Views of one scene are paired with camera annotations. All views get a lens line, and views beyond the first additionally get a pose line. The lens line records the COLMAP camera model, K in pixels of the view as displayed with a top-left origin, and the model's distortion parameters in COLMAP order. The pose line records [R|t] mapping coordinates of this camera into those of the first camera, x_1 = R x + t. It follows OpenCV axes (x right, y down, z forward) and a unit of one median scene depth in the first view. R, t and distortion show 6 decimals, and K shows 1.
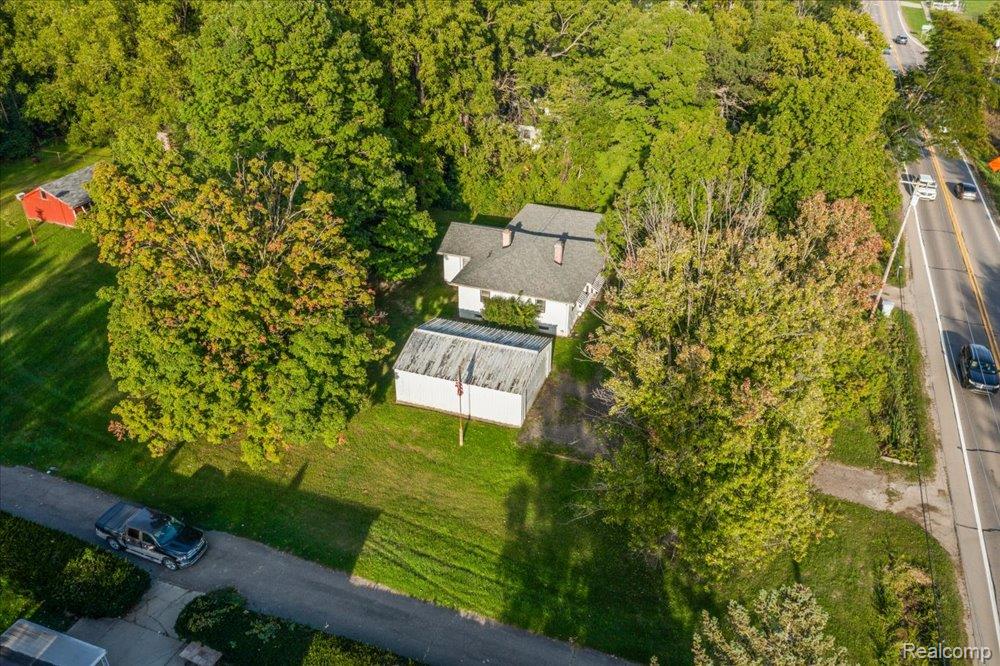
lens RADIAL K [[799.7, 0, 500.1], [0, 799.7, 333.7], [0, 0, 1]] dist [-0.001906, 0.000087]
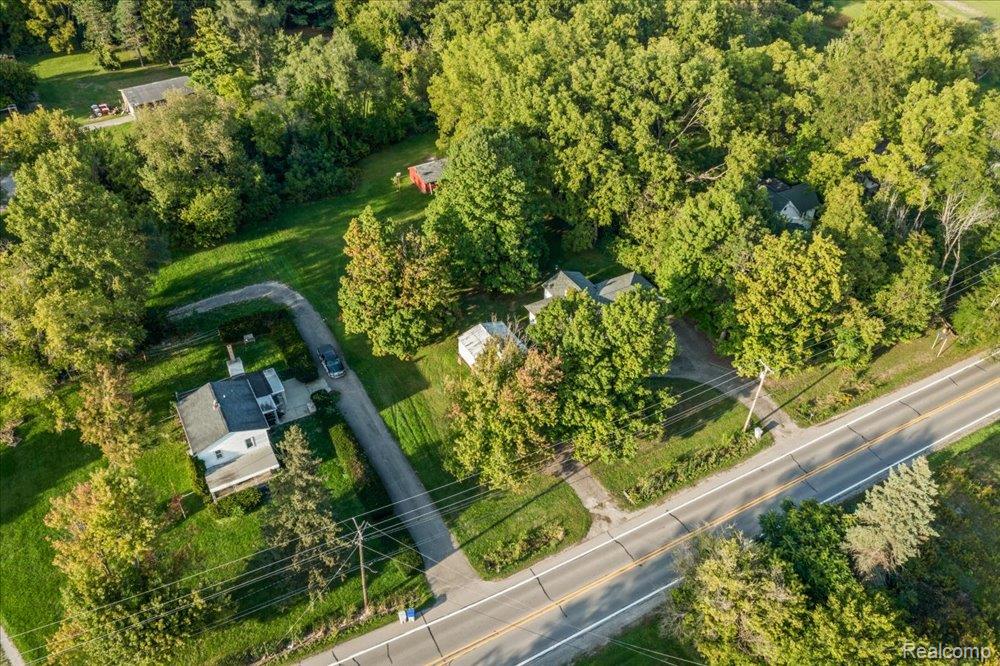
lens RADIAL K [[799.7, 0, 498.8], [0, 799.7, 333.5], [0, 0, 1]] dist [-0.001906, 0.000087]
pose [[0.760364, 0.408863, -0.504656, 1.152879], [-0.329703, 0.912419, 0.242461, -0.588589], [0.559591, -0.017972, 0.828574, -0.760663]]
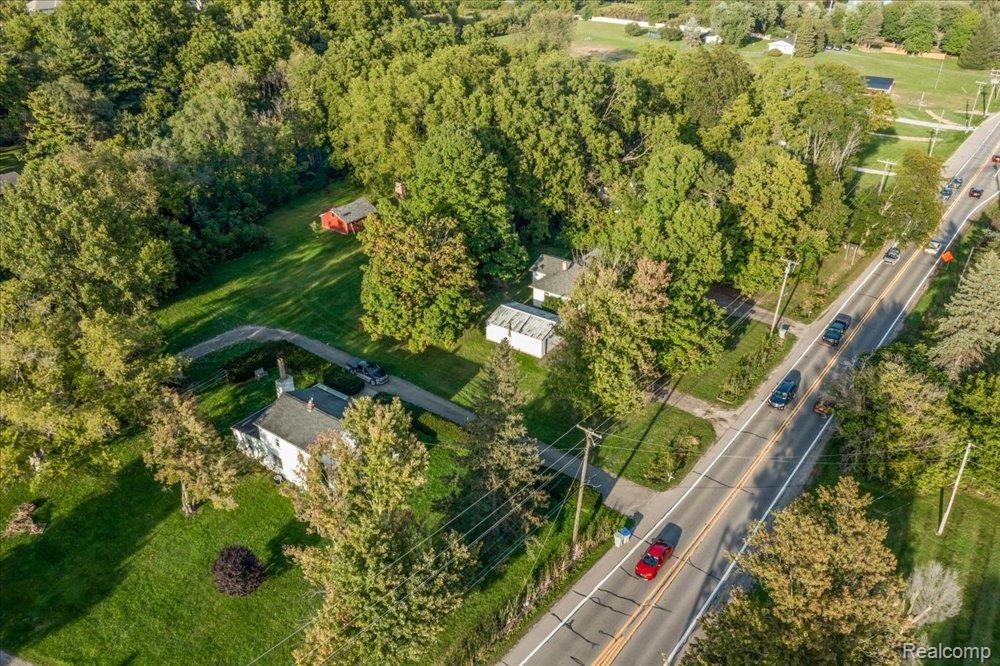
lens RADIAL K [[799.7, 0, 501.9], [0, 799.7, 333.6], [0, 0, 1]] dist [-0.001906, 0.000087]
pose [[0.960657, 0.135550, -0.242413, 0.470335], [-0.143788, 0.989470, -0.016537, 0.118804], [0.237619, 0.050742, 0.970032, -1.122577]]
